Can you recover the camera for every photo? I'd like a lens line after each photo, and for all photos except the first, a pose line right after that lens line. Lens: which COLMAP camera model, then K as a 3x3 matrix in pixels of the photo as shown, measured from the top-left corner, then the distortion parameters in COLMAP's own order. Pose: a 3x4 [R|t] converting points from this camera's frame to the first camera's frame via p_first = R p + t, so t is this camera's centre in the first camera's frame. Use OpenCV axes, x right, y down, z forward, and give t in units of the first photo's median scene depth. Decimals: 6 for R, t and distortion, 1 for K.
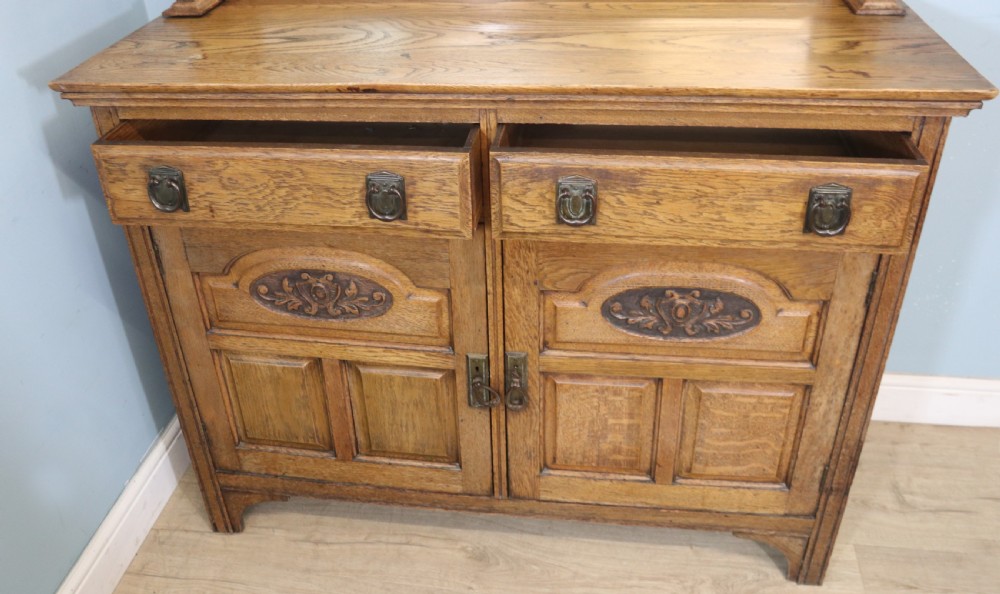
lens RADIAL K [[883.2, 0, 466.4], [0, 883.2, 287.9], [0, 0, 1]] dist [-0.144945, 0.123955]
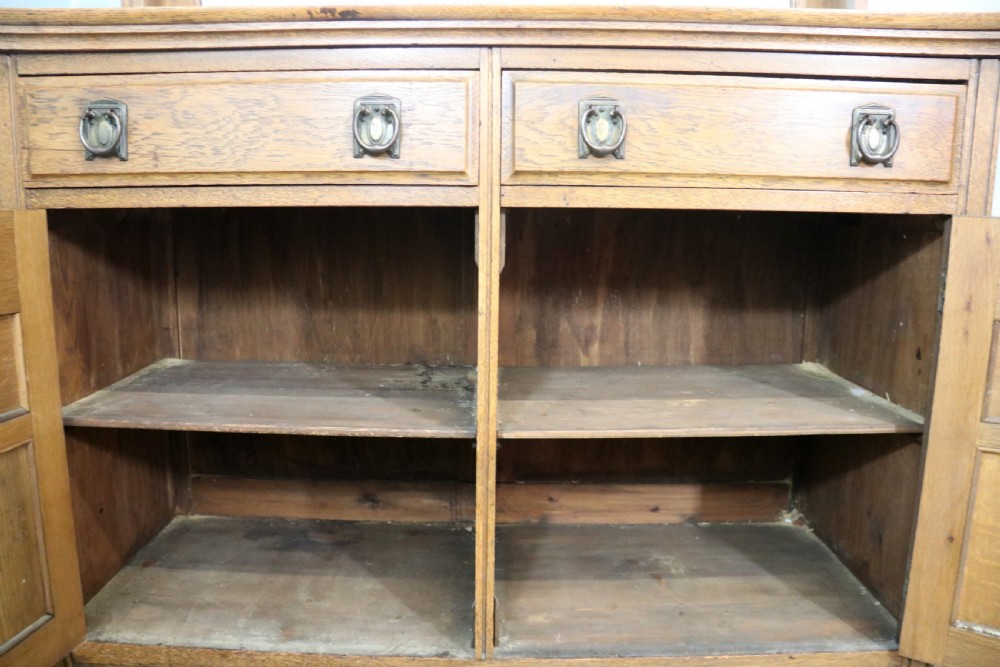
lens RADIAL K [[801.7, 0, 496.1], [0, 801.7, 346.2], [0, 0, 1]] dist [-0.172833, 0.120623]
pose [[0.987398, 0.027745, 0.155808, -0.067180], [0.033347, 0.925931, -0.376218, 0.287298], [-0.154705, 0.376672, 0.913337, 0.380832]]
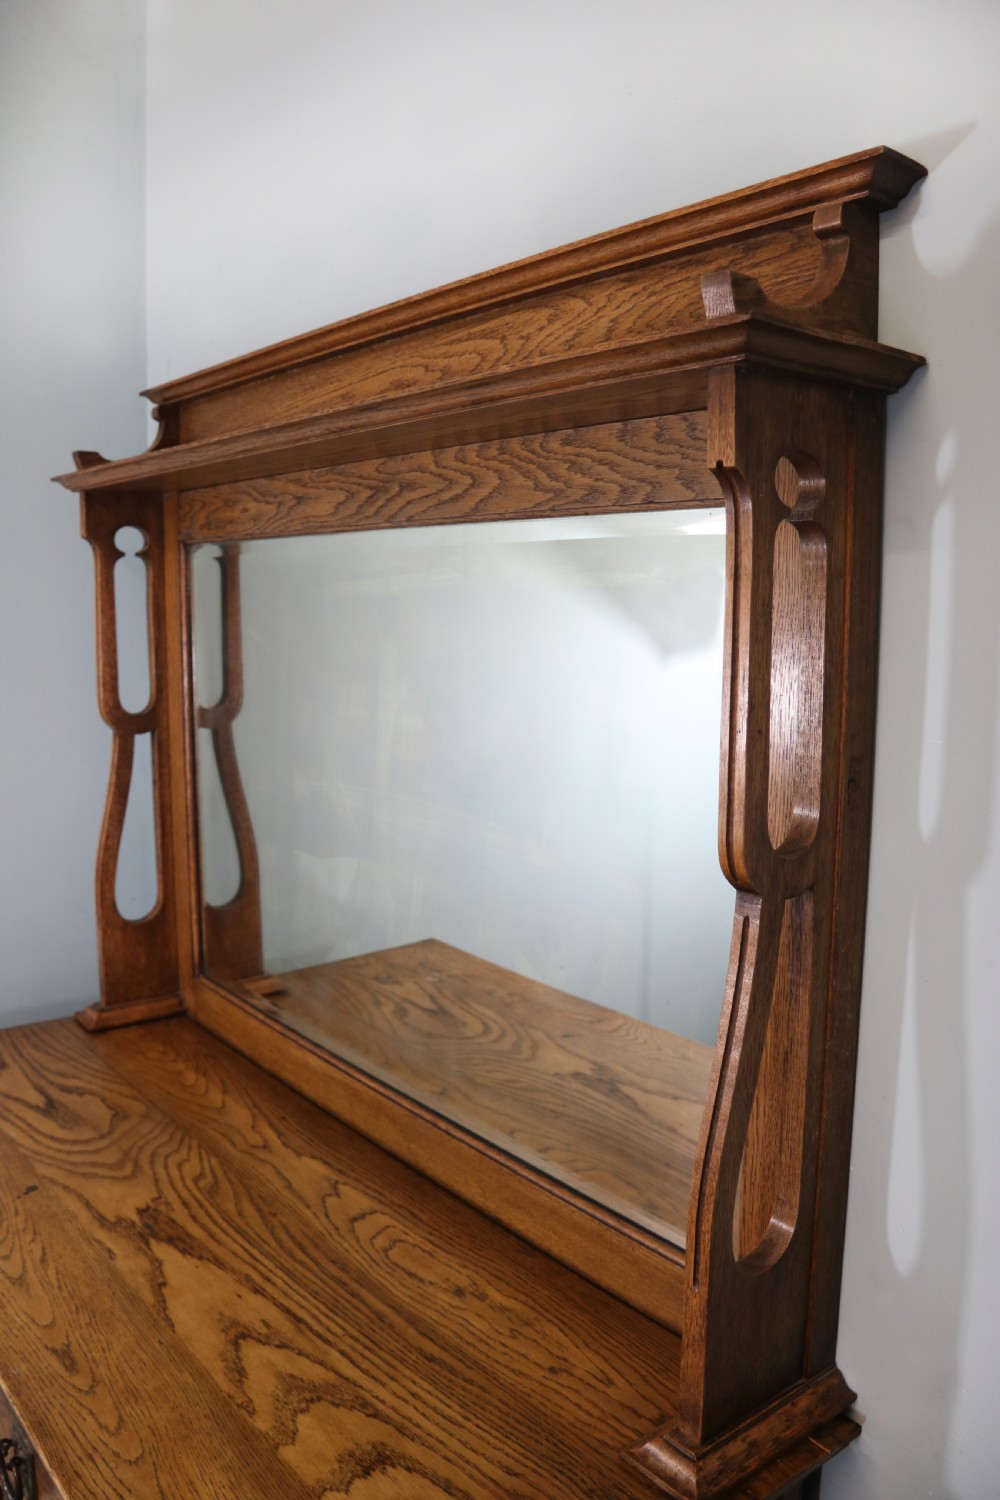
lens RADIAL K [[1202.6, 0, 483.0], [0, 1202.6, 754.2], [0, 0, 1]] dist [-0.172833, 0.120623]
pose [[0.732250, 0.140035, -0.666484, 0.754531], [-0.403581, 0.877511, -0.259031, -0.458188], [0.548573, 0.458656, 0.699072, 0.335756]]
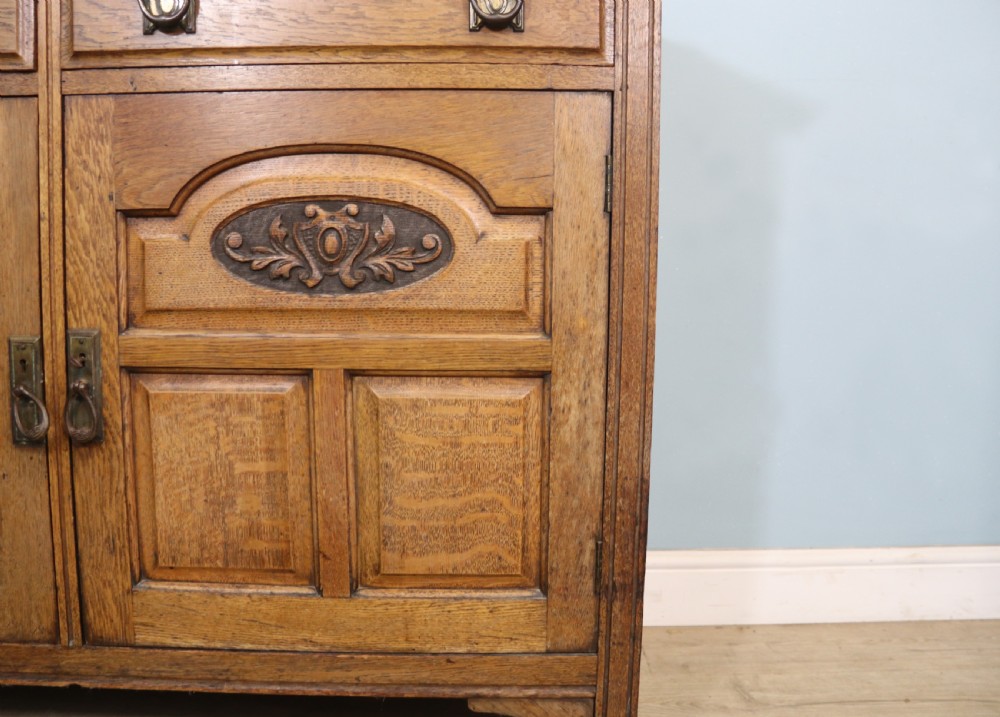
lens RADIAL K [[848.2, 0, 474.3], [0, 848.2, 371.6], [0, 0, 1]] dist [-0.168620, 0.122462]
pose [[0.987888, 0.038888, 0.150214, 0.253865], [0.033114, 0.892946, -0.448945, 0.385095], [-0.151591, 0.448481, 0.880843, 0.469310]]
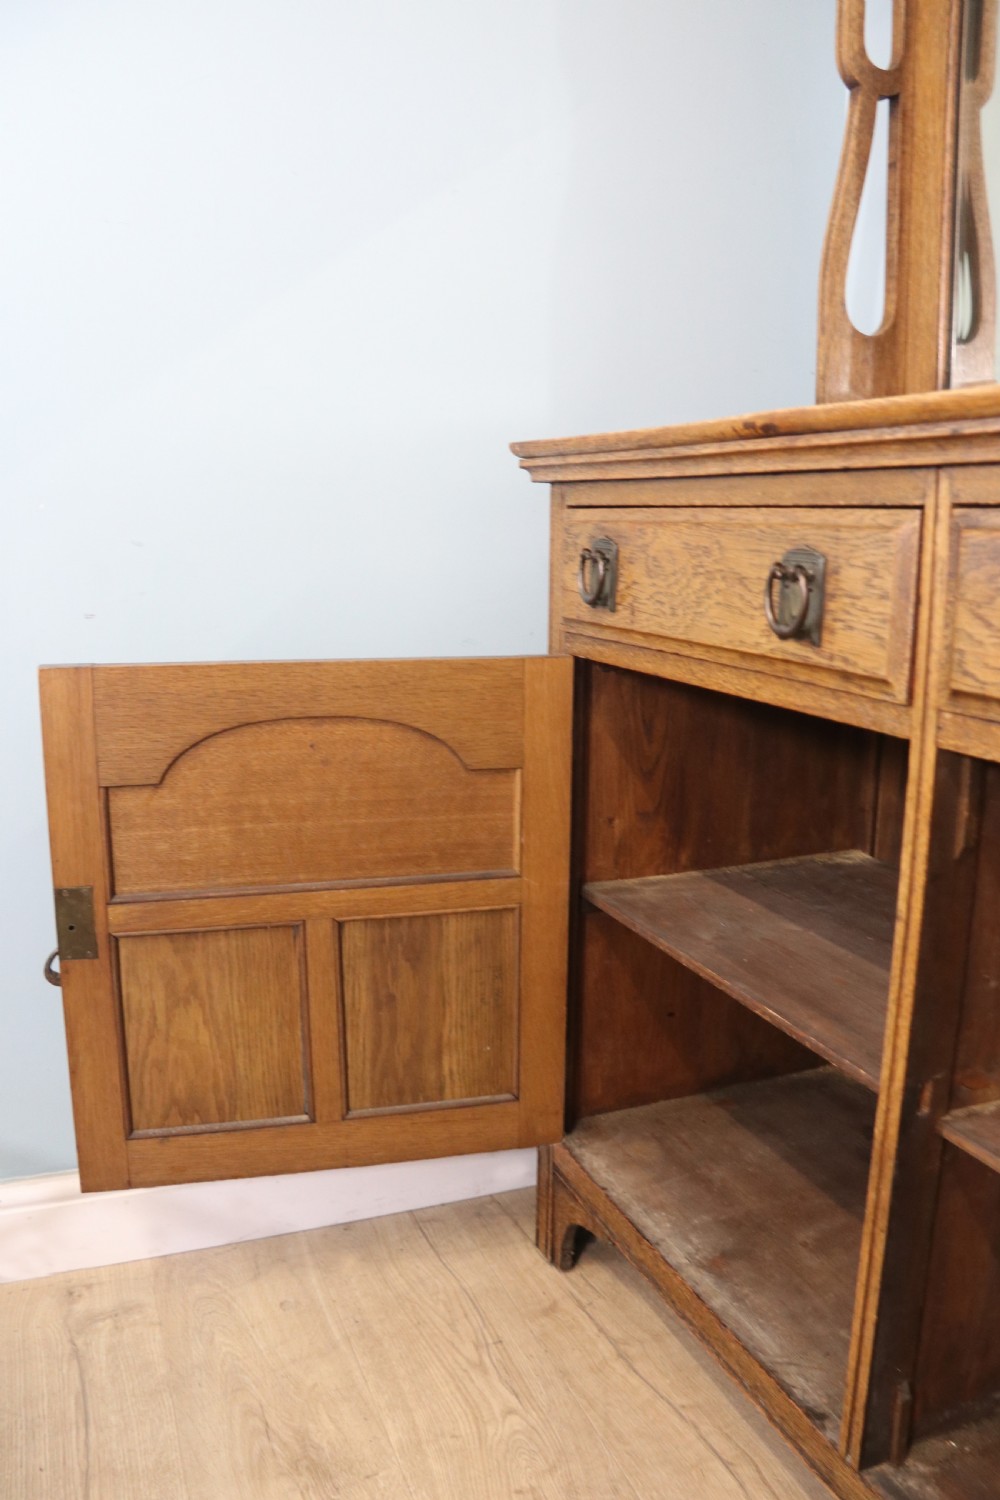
lens RADIAL K [[1202.6, 0, 490.7], [0, 1202.6, 764.2], [0, 0, 1]] dist [-0.172833, 0.120623]
pose [[0.515963, 0.219881, -0.827910, 0.394045], [-0.486426, 0.870759, -0.071886, 0.079196], [0.705104, 0.439807, 0.556236, 0.487189]]
